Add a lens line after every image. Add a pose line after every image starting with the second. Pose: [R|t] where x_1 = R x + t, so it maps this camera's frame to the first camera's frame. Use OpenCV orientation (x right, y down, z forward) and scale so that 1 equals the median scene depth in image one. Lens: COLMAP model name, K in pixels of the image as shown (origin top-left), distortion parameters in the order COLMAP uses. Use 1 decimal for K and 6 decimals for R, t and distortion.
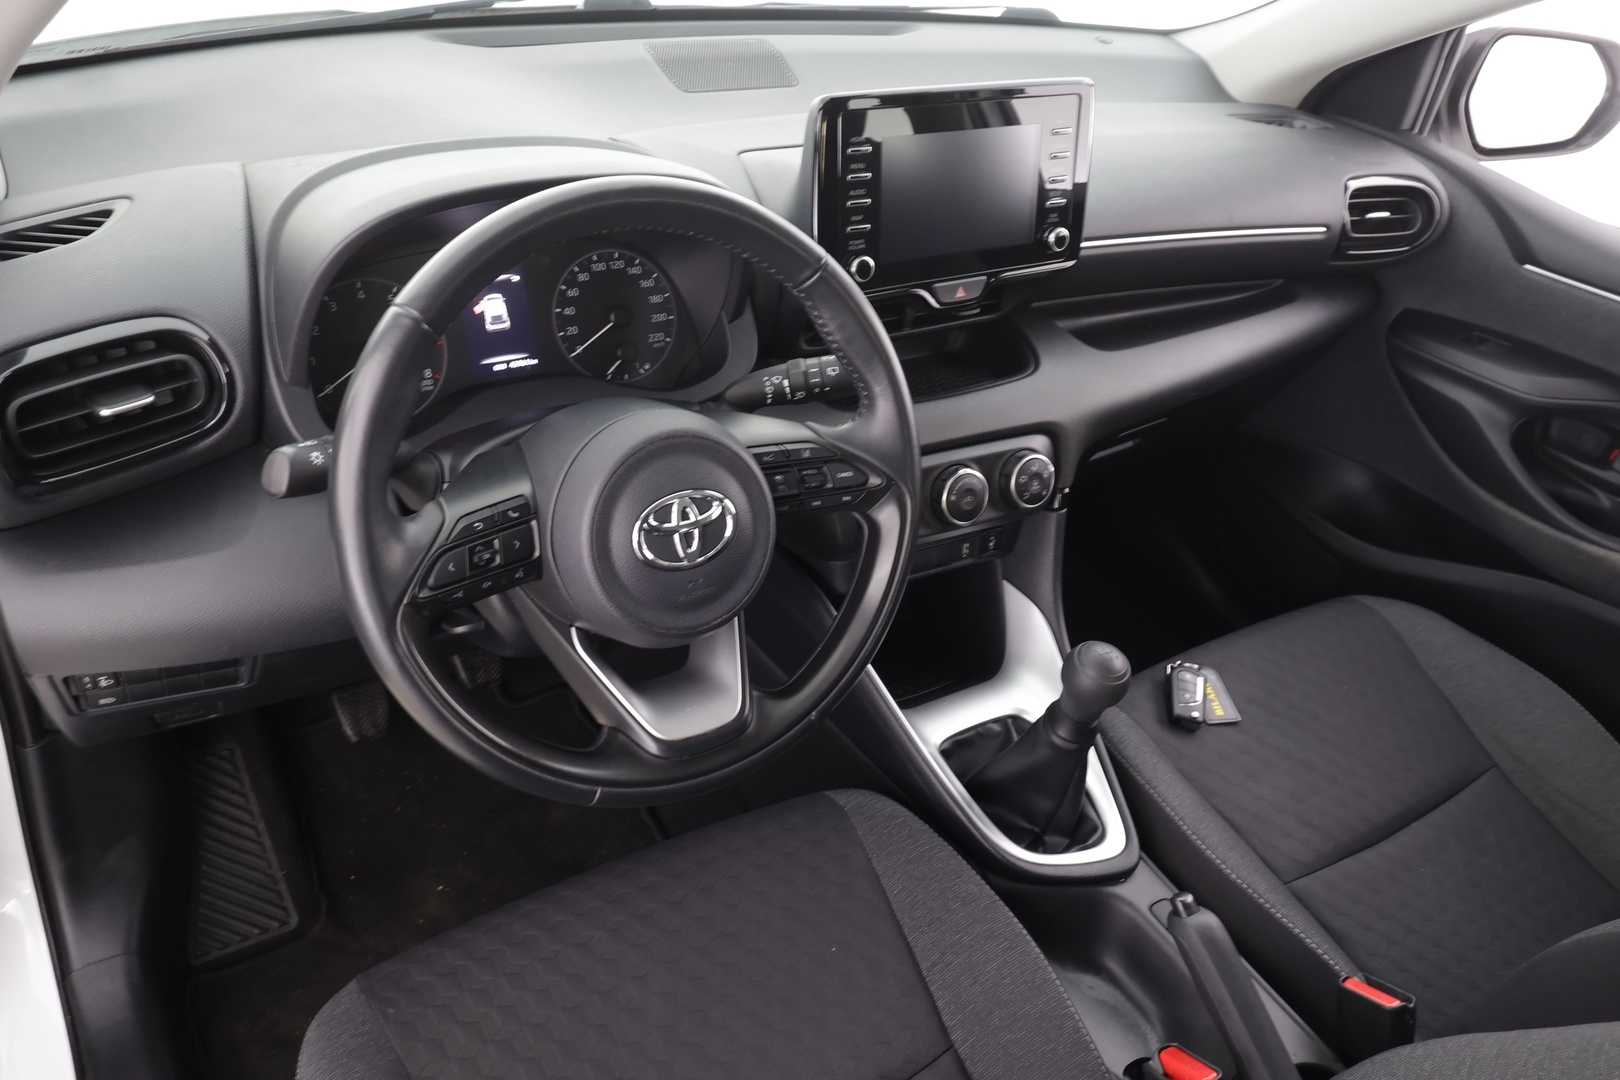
lens RADIAL K [[1269.4, 0, 811.9], [0, 1269.4, 544.0], [0, 0, 1]] dist [0.008505, -0.007127]
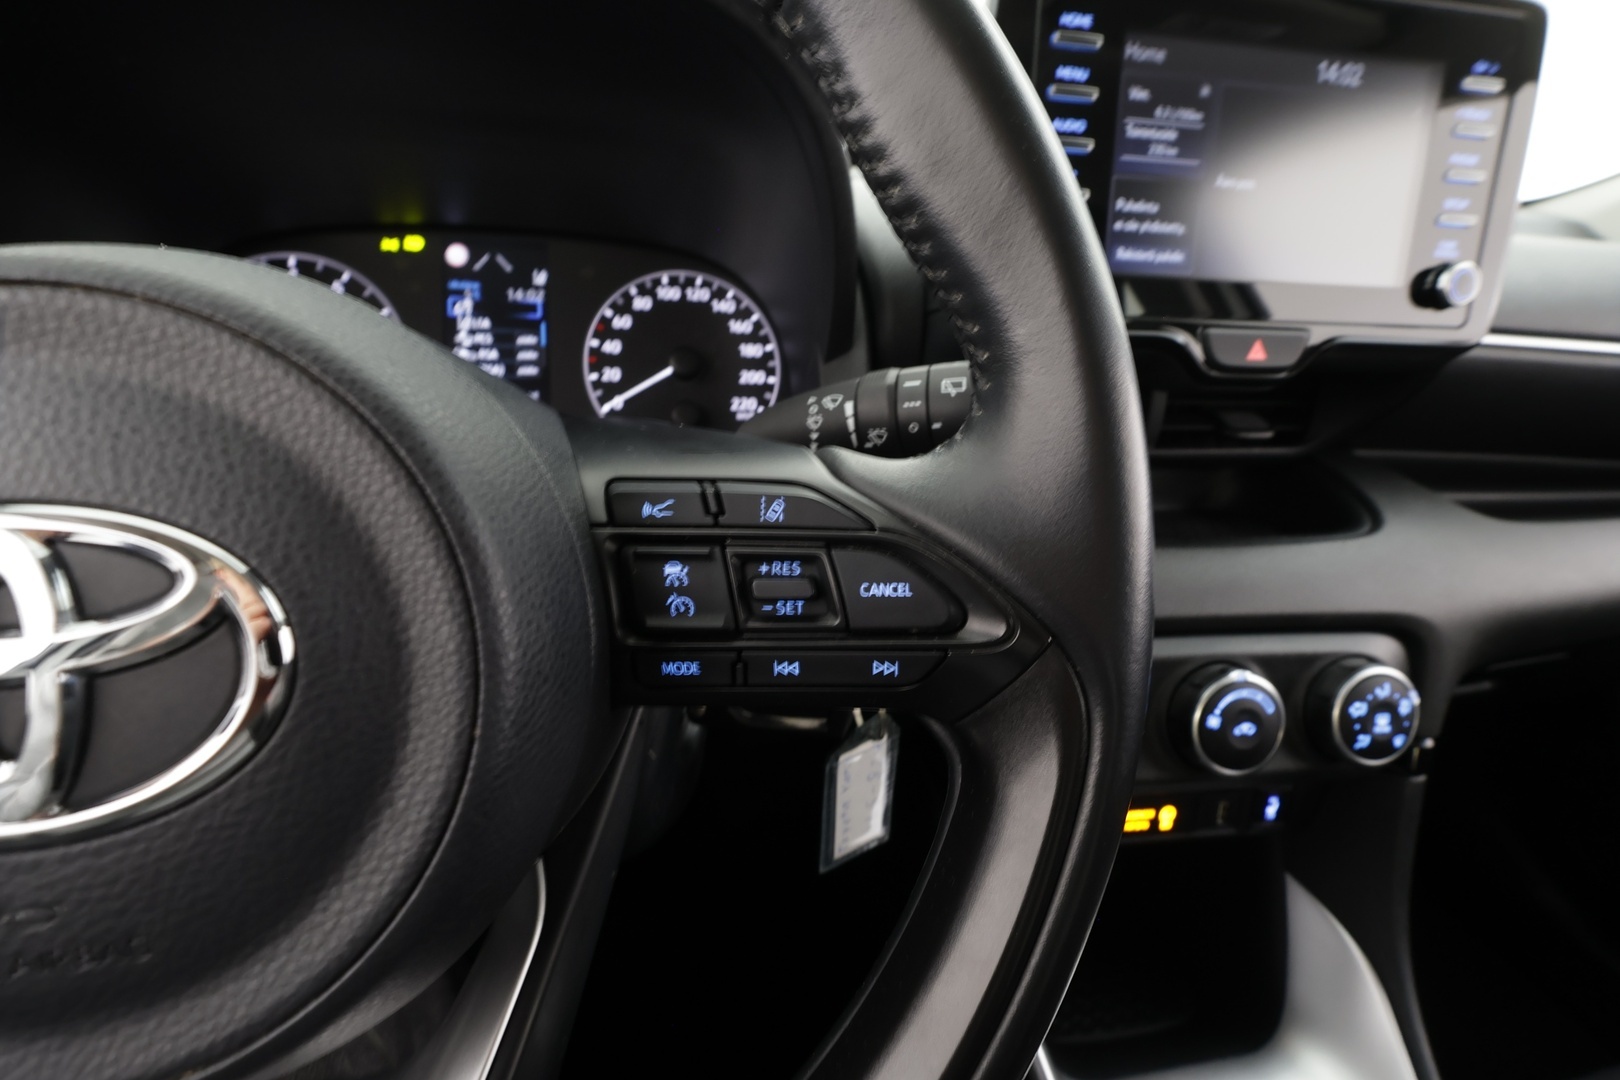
lens RADIAL K [[760.0, 0, 809.8], [0, 760.0, 540.0], [0, 0, 1]] dist [-0.001403, -0.000313]
pose [[0.932966, 0.093601, -0.347583, 0.058274], [-0.166622, 0.968221, -0.186507, -0.023129], [0.319081, 0.231919, 0.918913, 0.656501]]
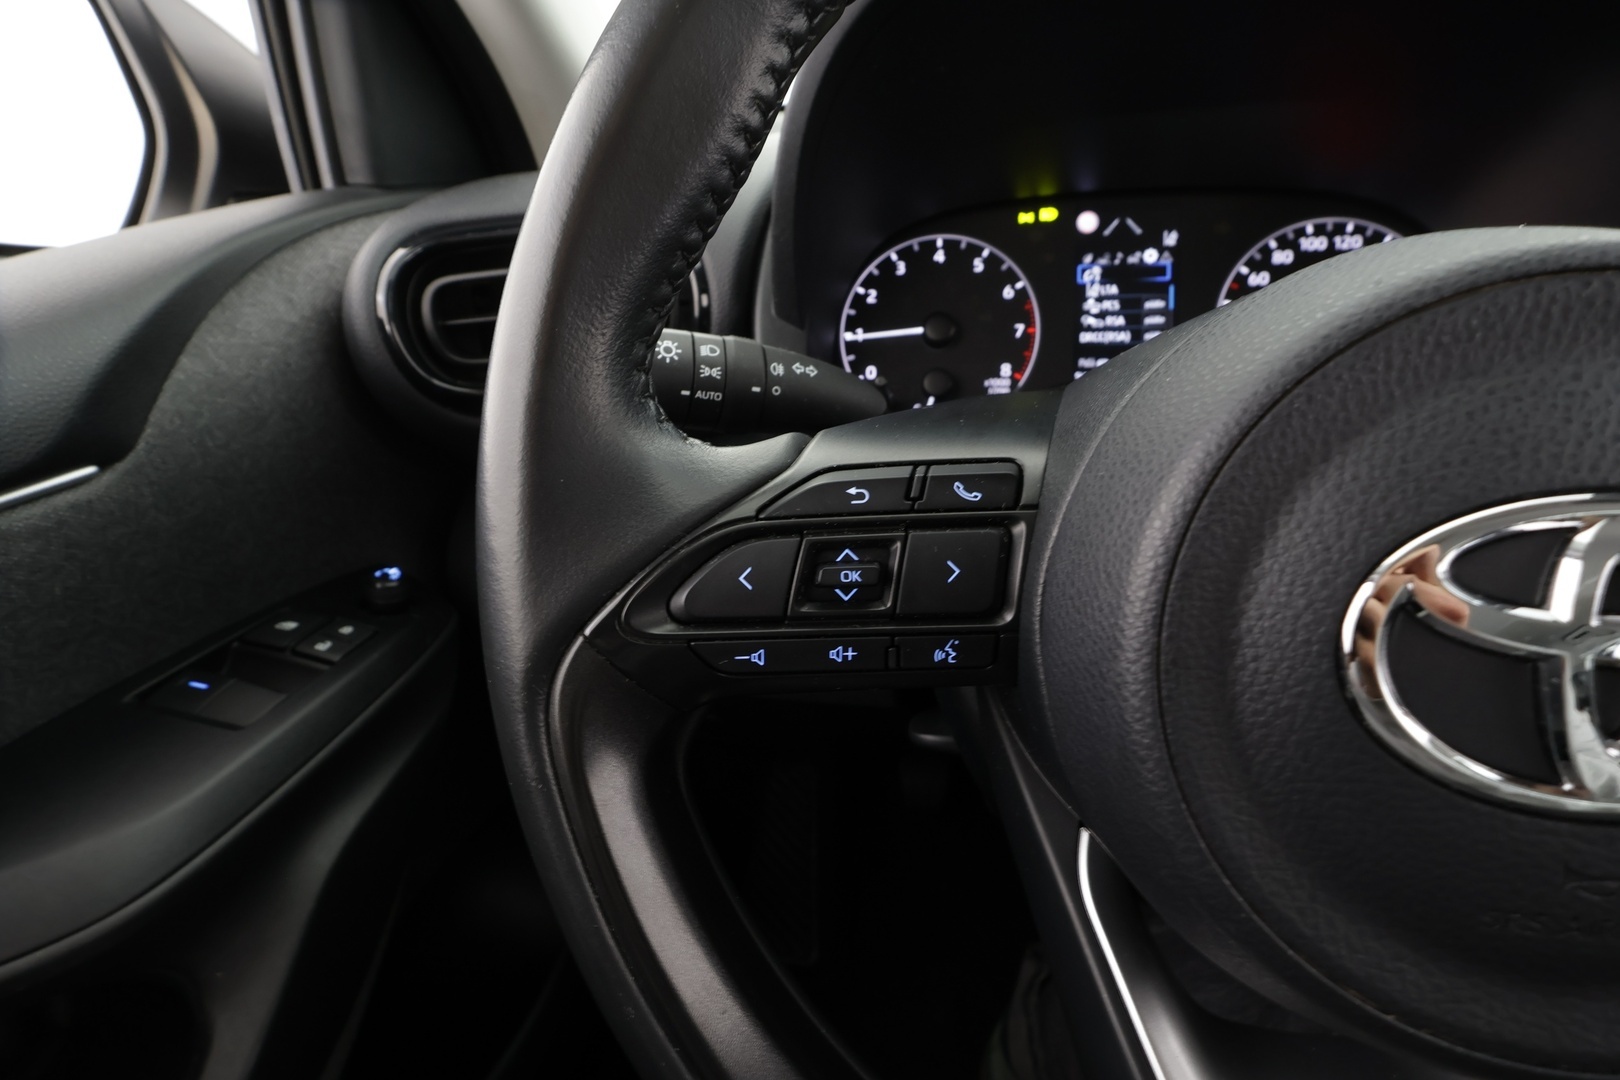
lens RADIAL K [[760.0, 0, 806.2], [0, 760.0, 535.7], [0, 0, 1]] dist [-0.001403, -0.000313]
pose [[0.748096, 0.149822, -0.646456, -0.087973], [-0.252059, 0.965322, -0.067968, 0.011520], [0.613855, 0.213791, 0.759918, 0.571731]]
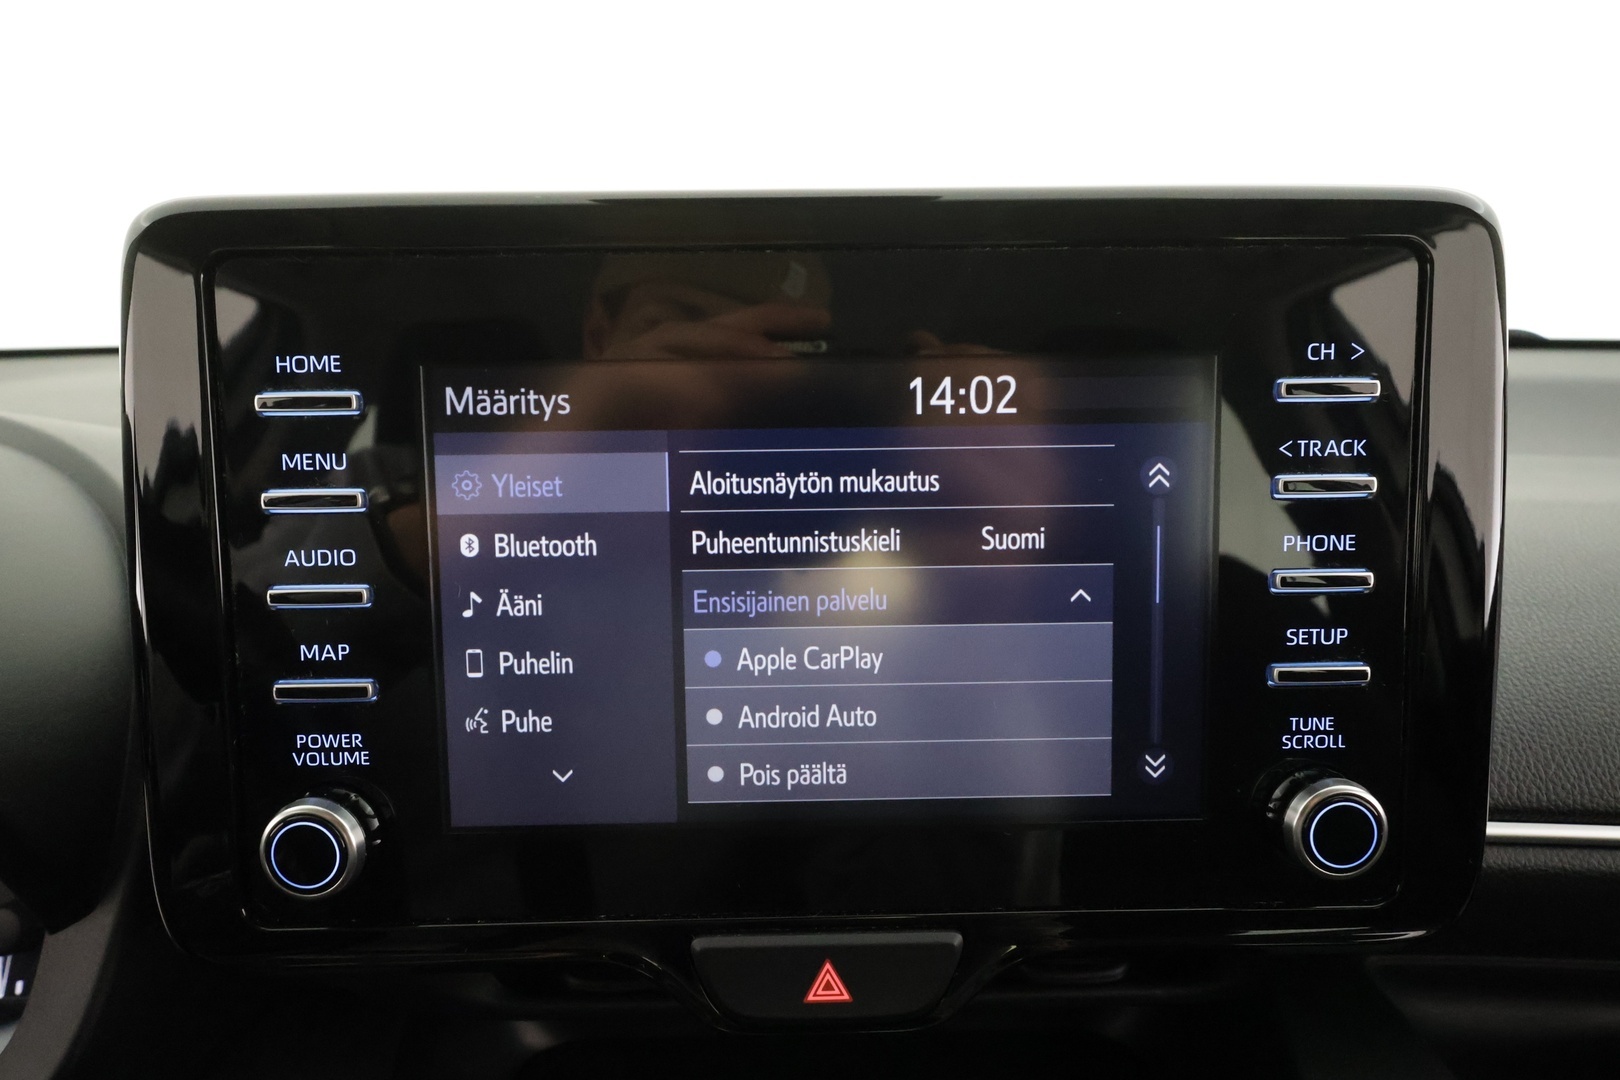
lens RADIAL K [[975.2, 0, 814.4], [0, 975.2, 529.3], [0, 0, 1]] dist [-0.008128, -0.001135]
pose [[0.856503, 0.030914, -0.515216, 0.212115], [-0.208700, 0.933707, -0.290922, -0.227722], [0.472067, 0.356701, 0.806175, 0.820942]]
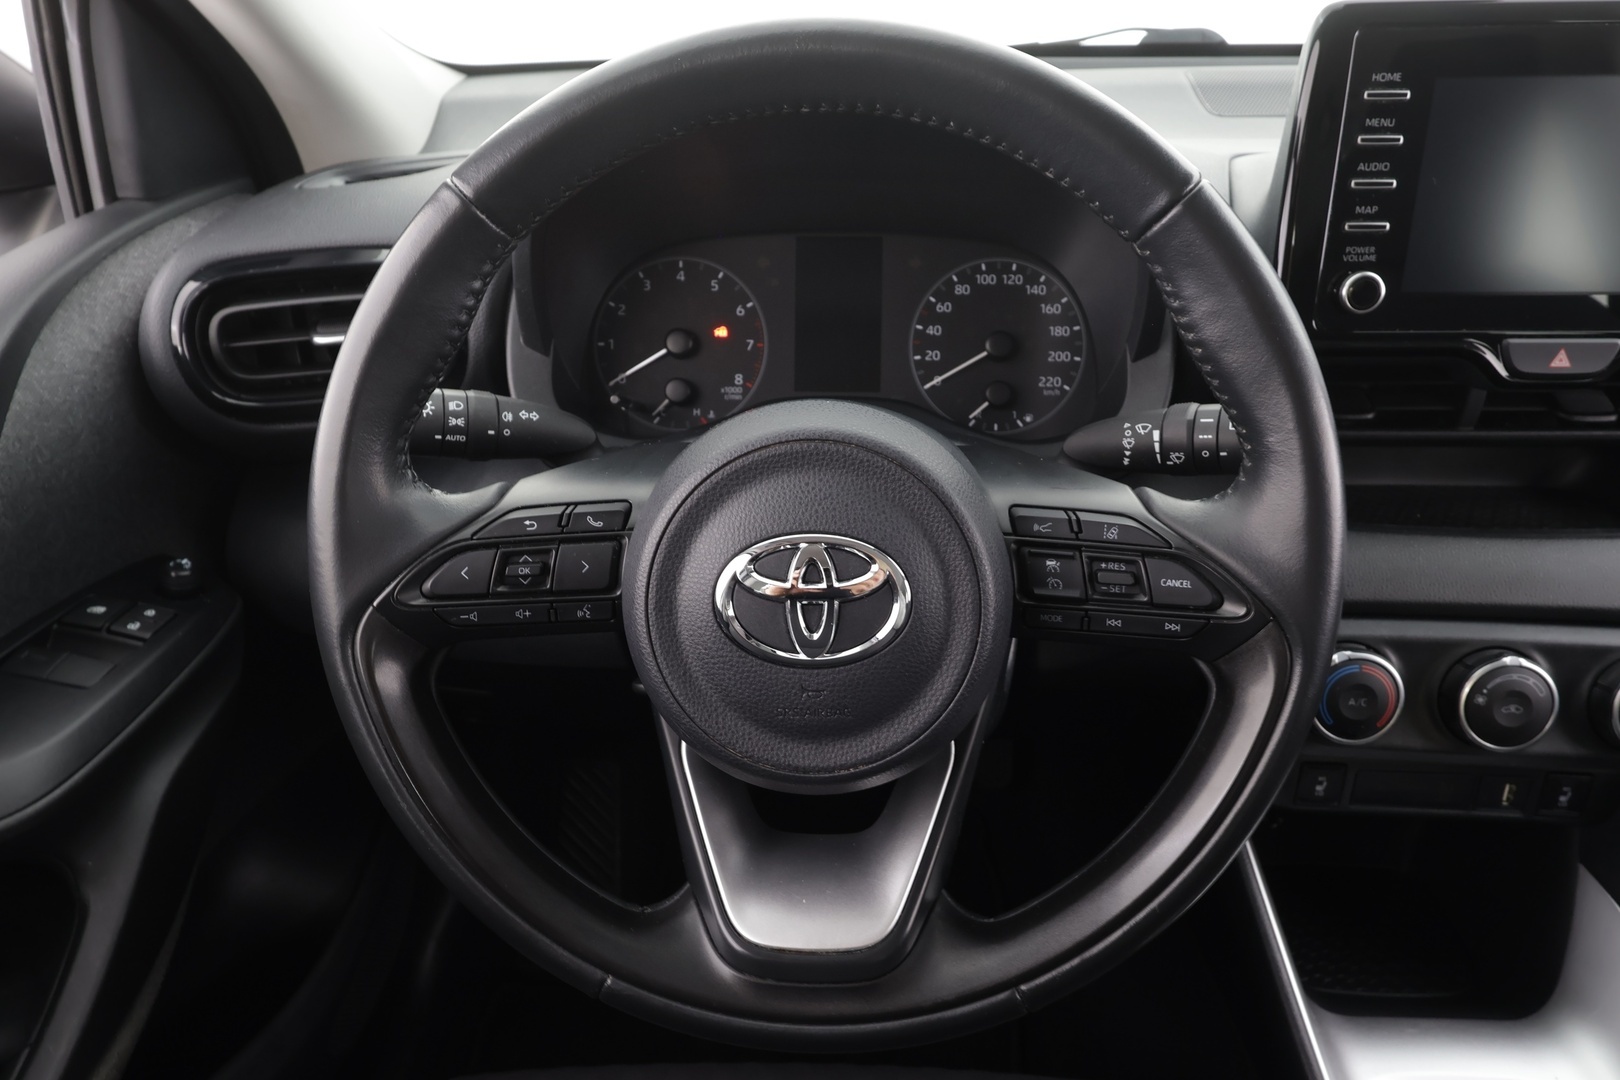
lens RADIAL K [[1072.0, 0, 801.1], [0, 1072.0, 542.7], [0, 0, 1]] dist [0.003945, 0.003984]
pose [[0.821197, 0.177202, -0.542434, 0.114041], [-0.238849, 0.970027, -0.044708, -0.009690], [0.518253, 0.166274, 0.838908, 0.417633]]
